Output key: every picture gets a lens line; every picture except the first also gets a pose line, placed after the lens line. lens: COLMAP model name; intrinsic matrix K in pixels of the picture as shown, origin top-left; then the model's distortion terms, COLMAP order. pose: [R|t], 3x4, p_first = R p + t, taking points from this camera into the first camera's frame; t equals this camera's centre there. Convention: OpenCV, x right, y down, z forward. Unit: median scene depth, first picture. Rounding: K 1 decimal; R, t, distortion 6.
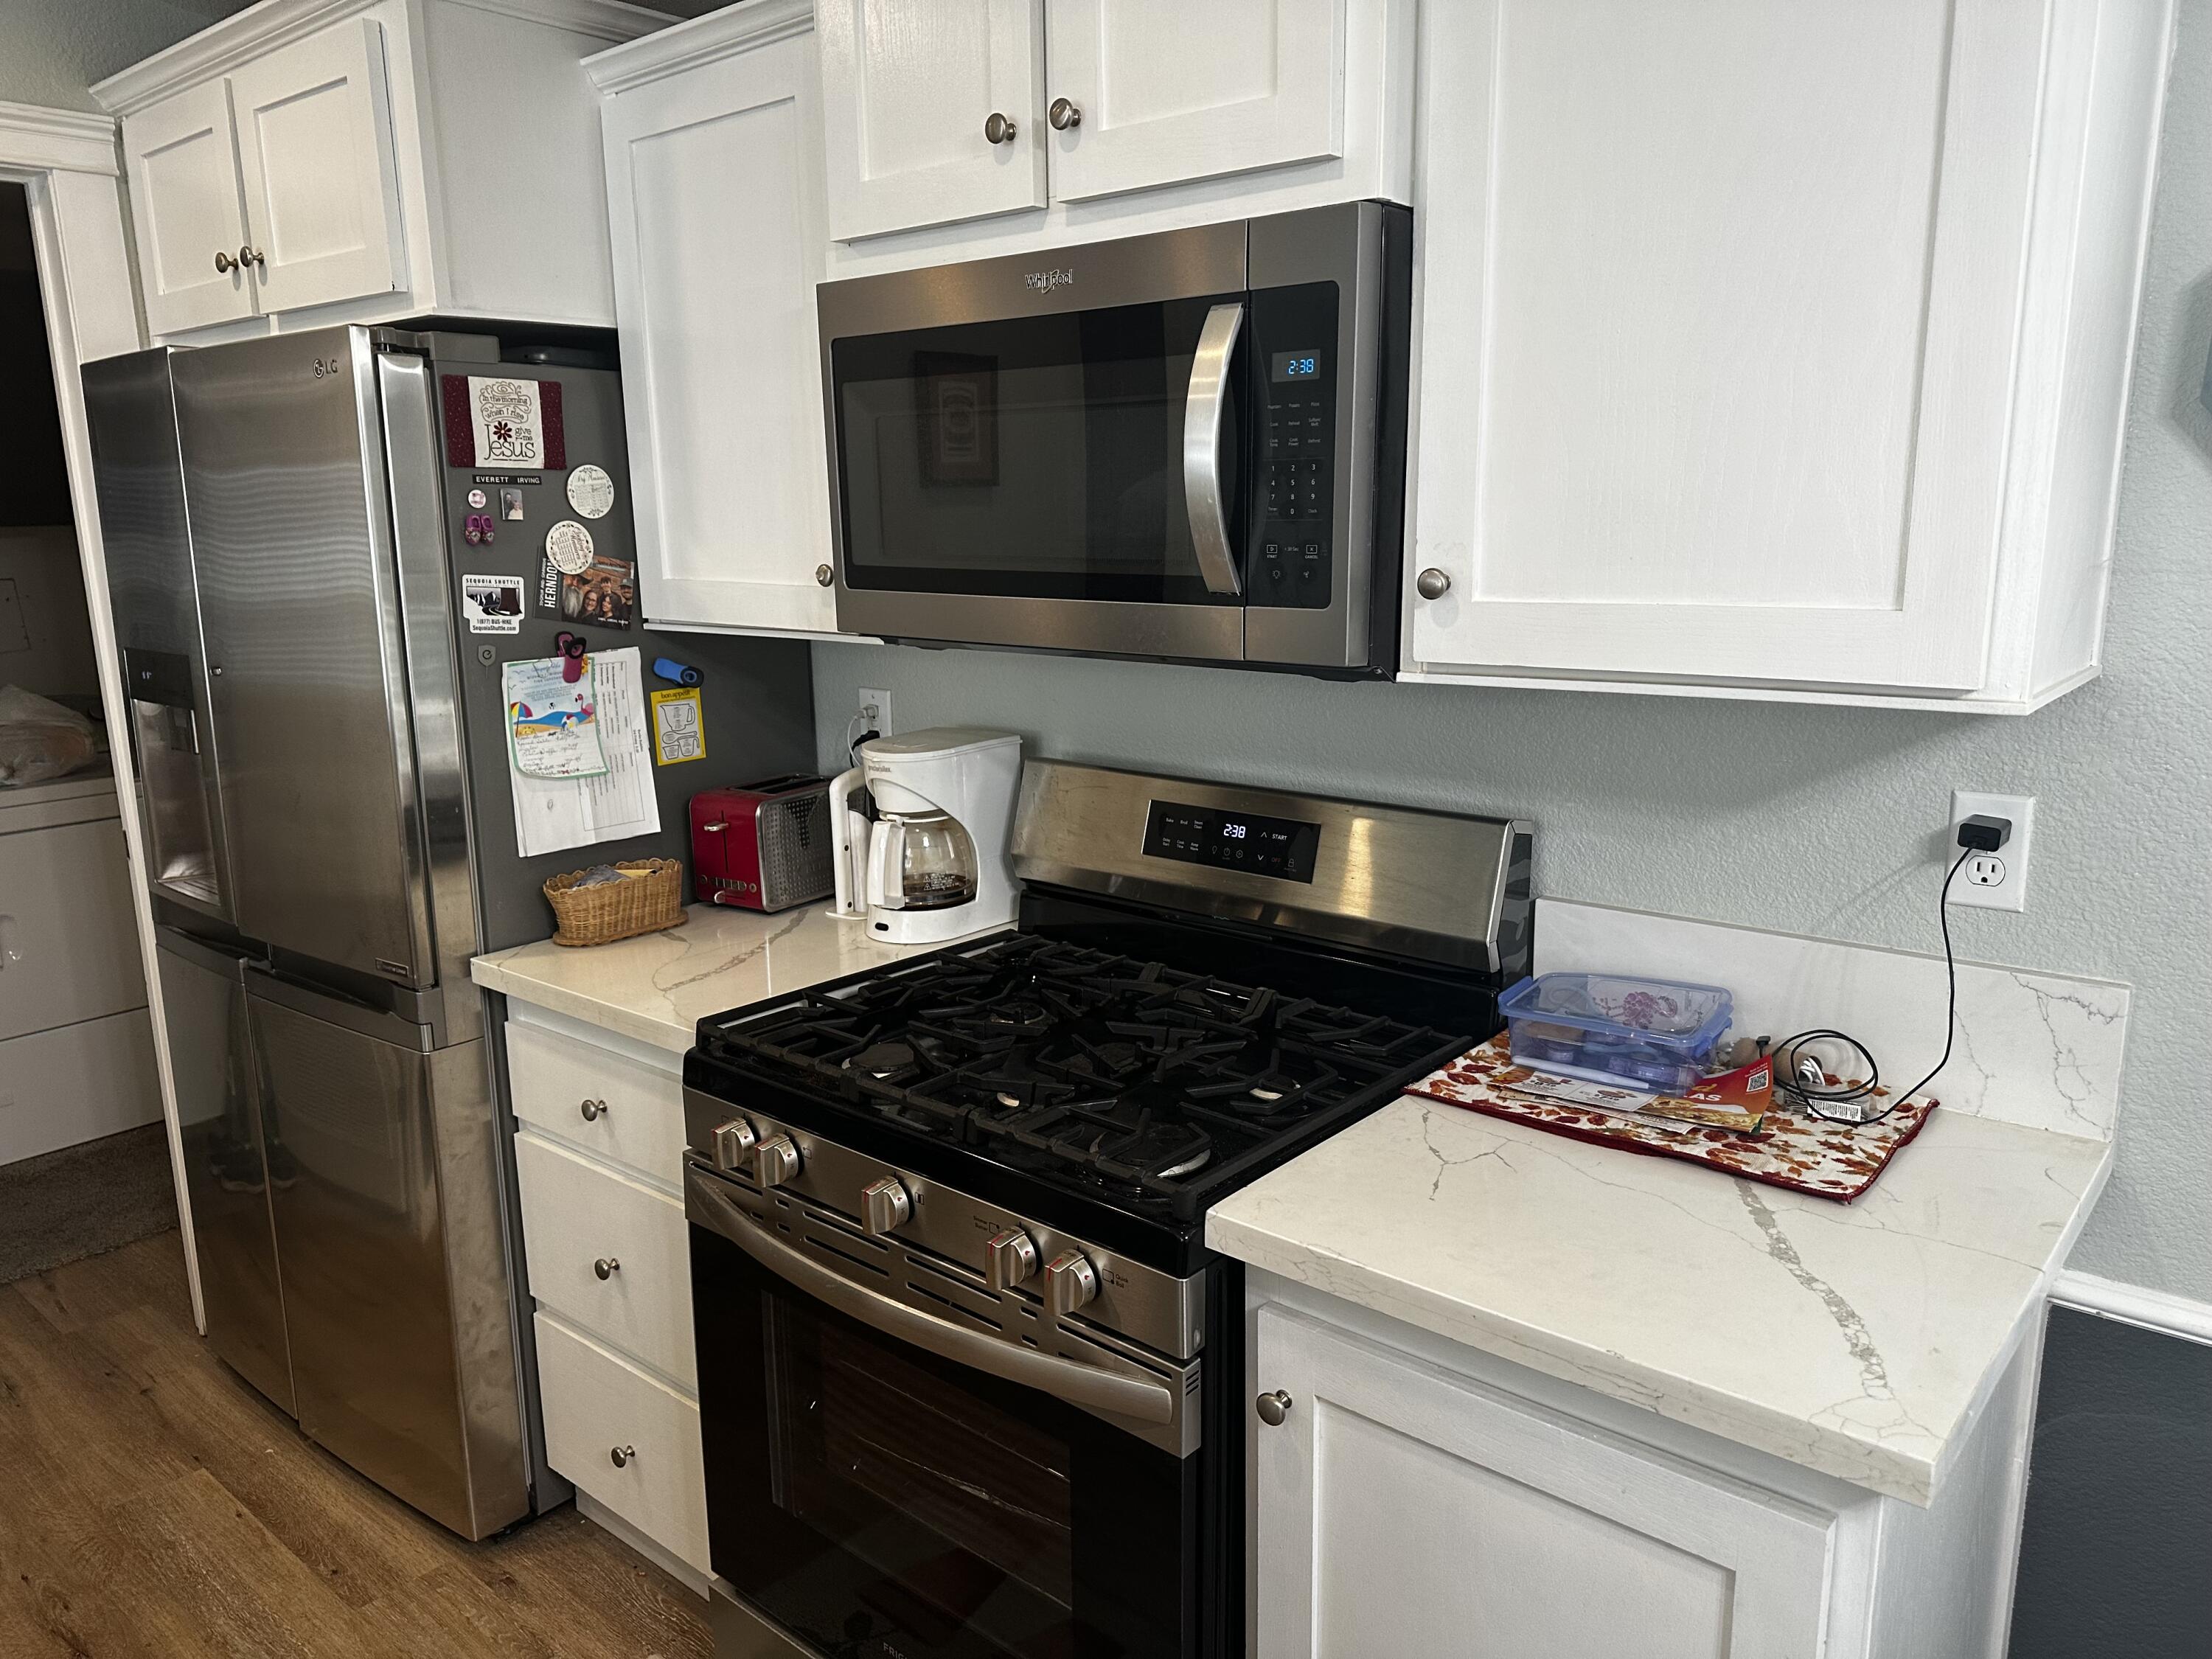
lens RADIAL K [[1577.4, 0, 1105.9], [0, 1577.4, 809.2], [0, 0, 1]] dist [0.156571, -0.196602]
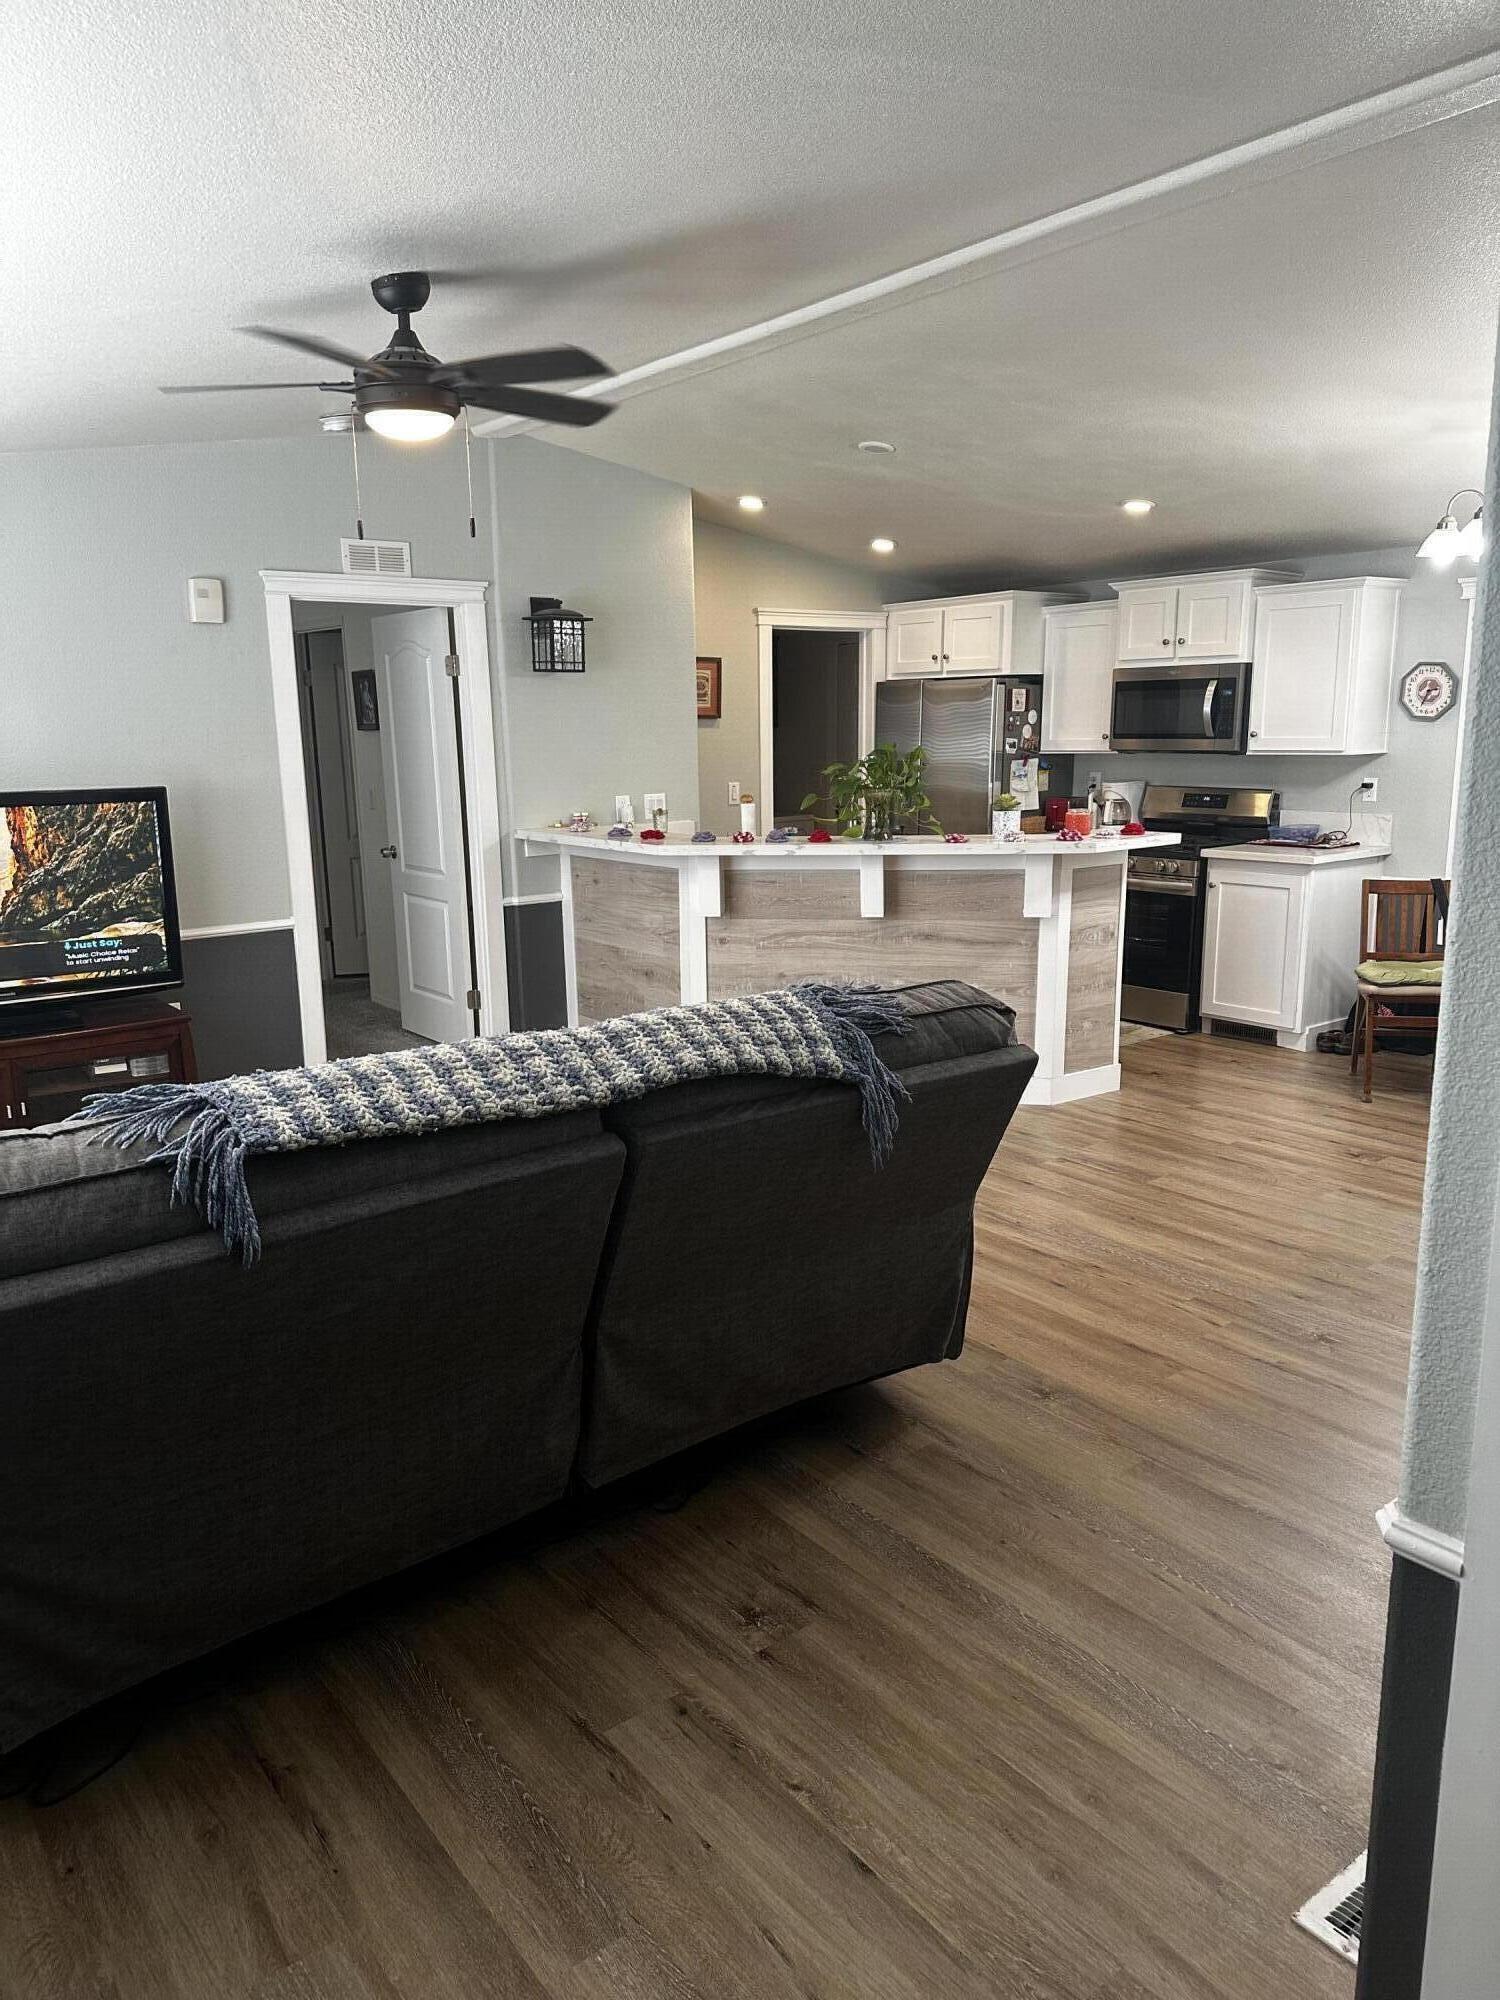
lens RADIAL K [[1400.3, 0, 750.0], [0, 1400.3, 1000.0], [0, 0, 1]] dist [0.159009, -0.226063]
pose [[0.979917, 0.046402, -0.193931, -0.309002], [-0.044984, 0.998919, 0.011711, 0.499078], [0.194264, -0.002752, 0.980945, -2.611098]]
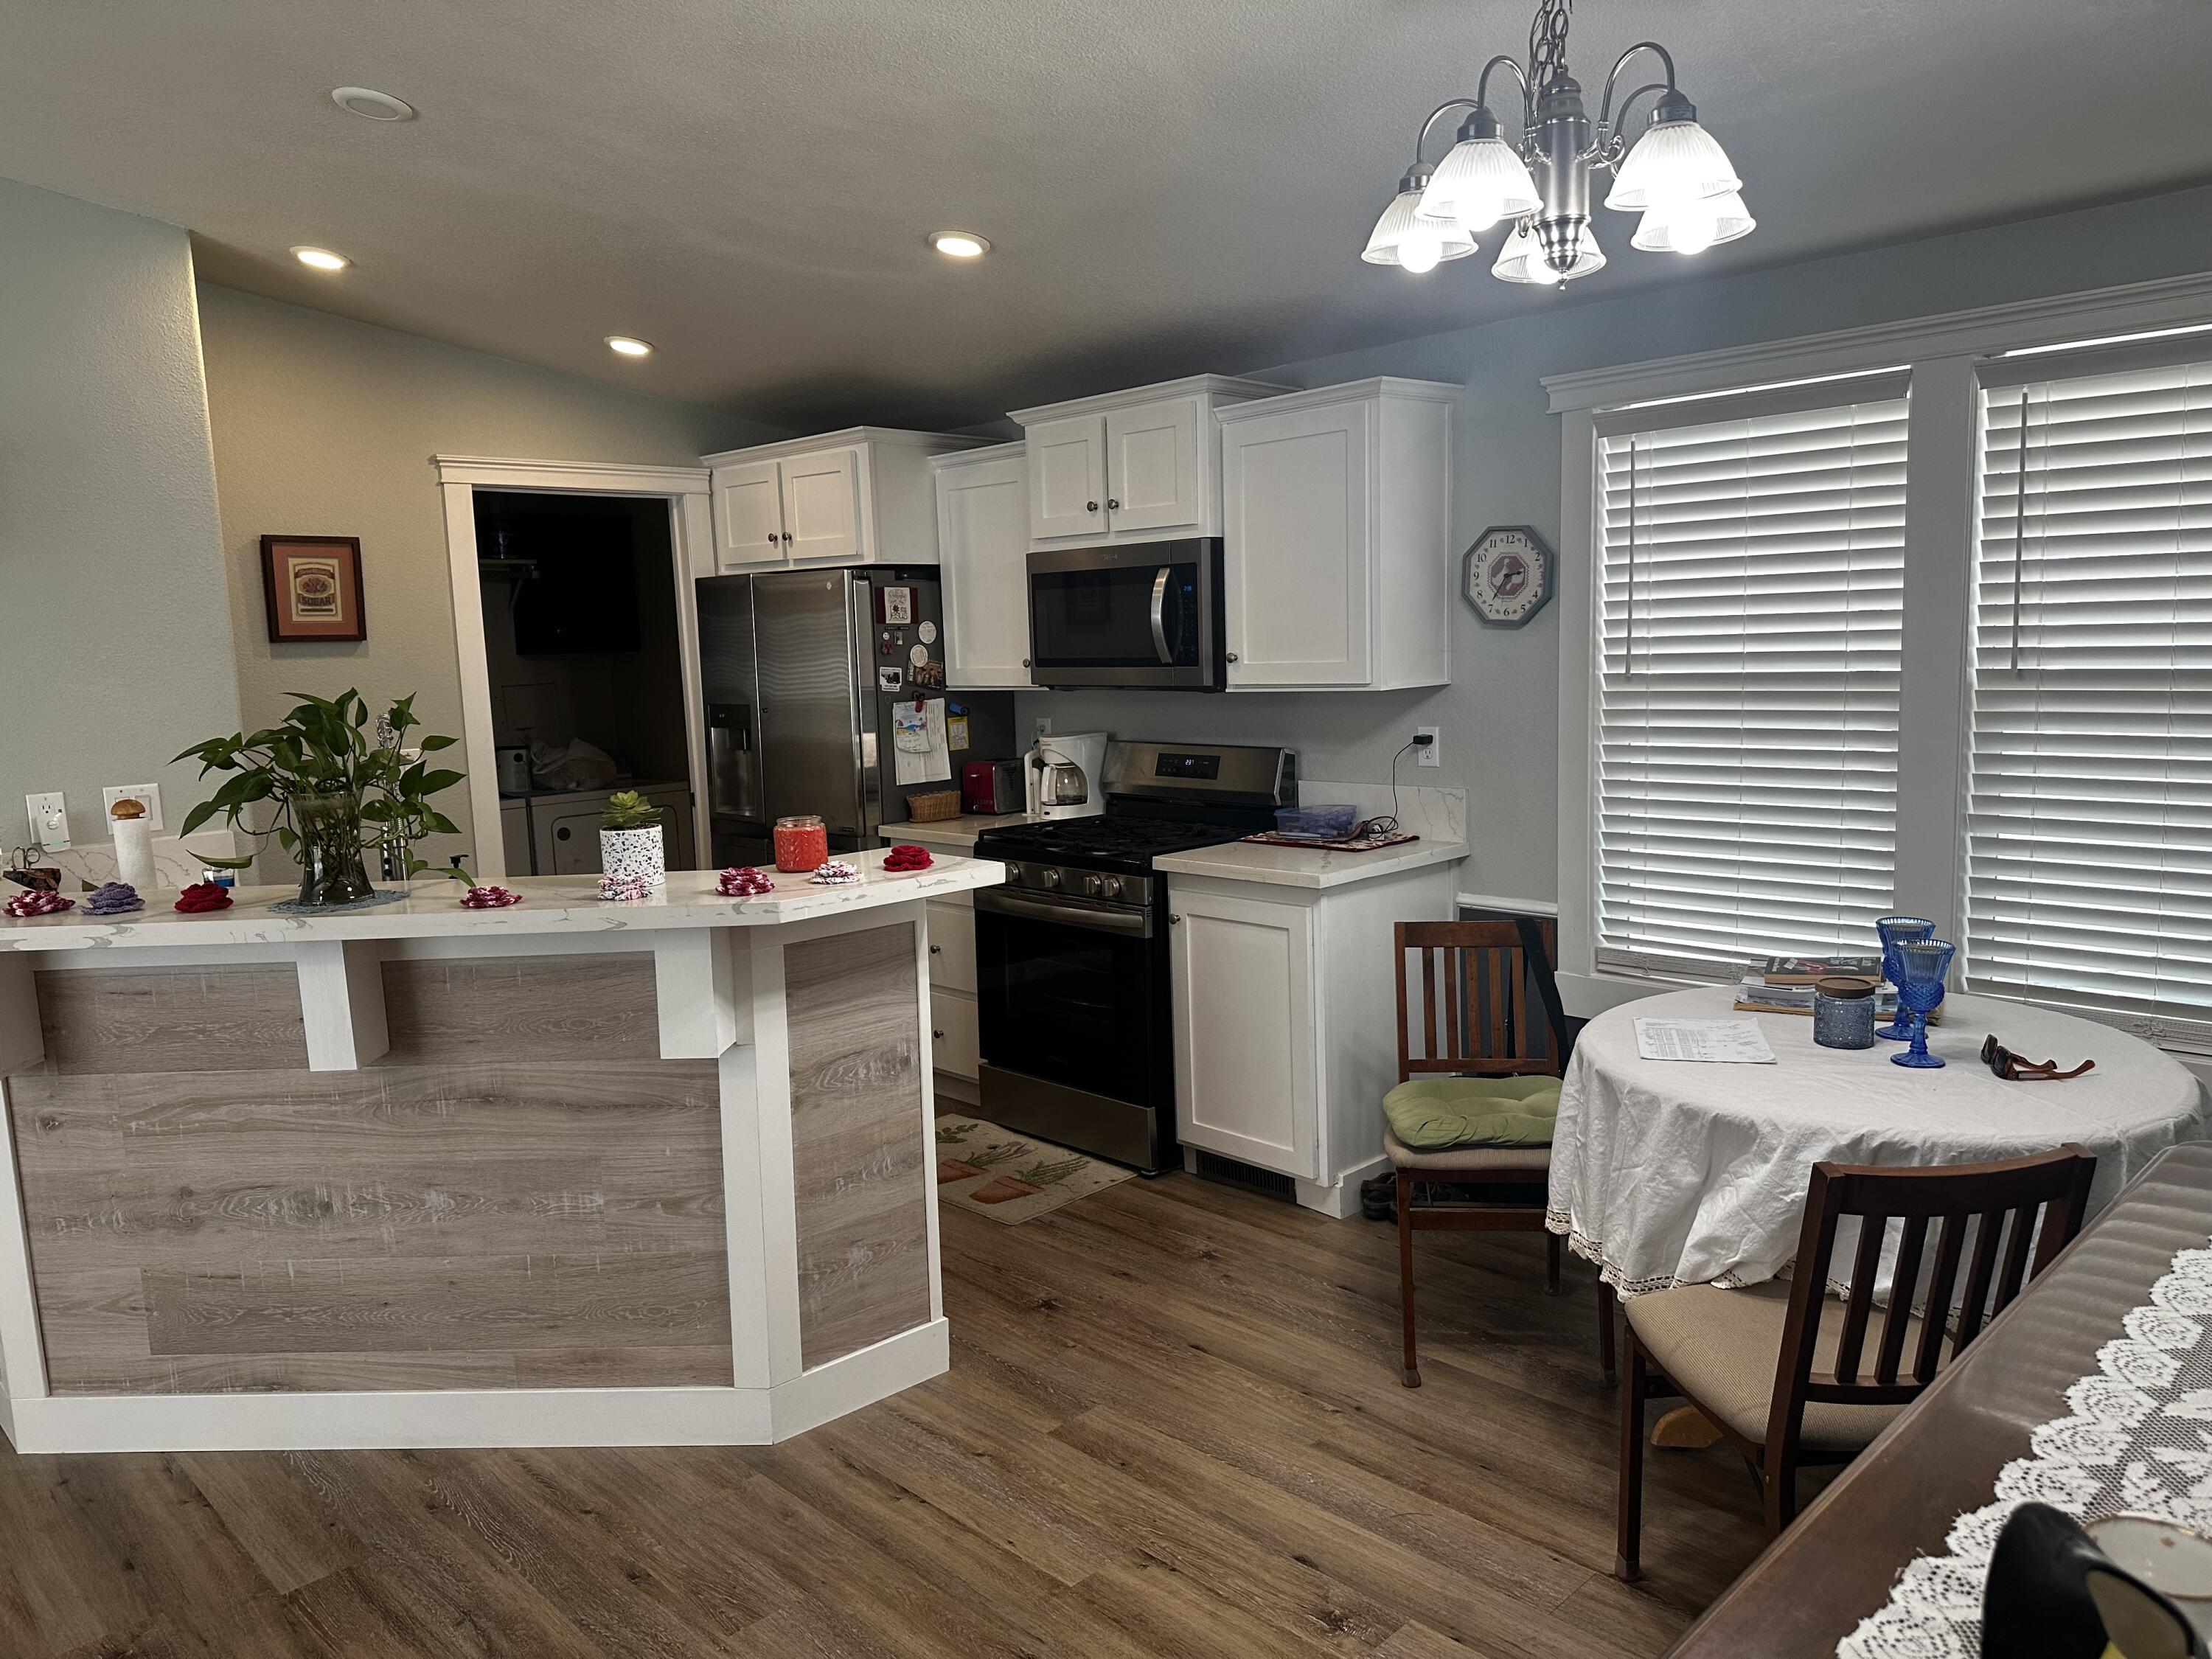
lens RADIAL K [[1548.7, 0, 1111.3], [0, 1548.7, 825.5], [0, 0, 1]] dist [0.159009, -0.226063]
pose [[0.995936, -0.004091, -0.089972, 0.162837], [-0.001920, 0.997776, -0.066626, 0.251371], [0.090045, 0.066528, 0.993713, -1.300030]]
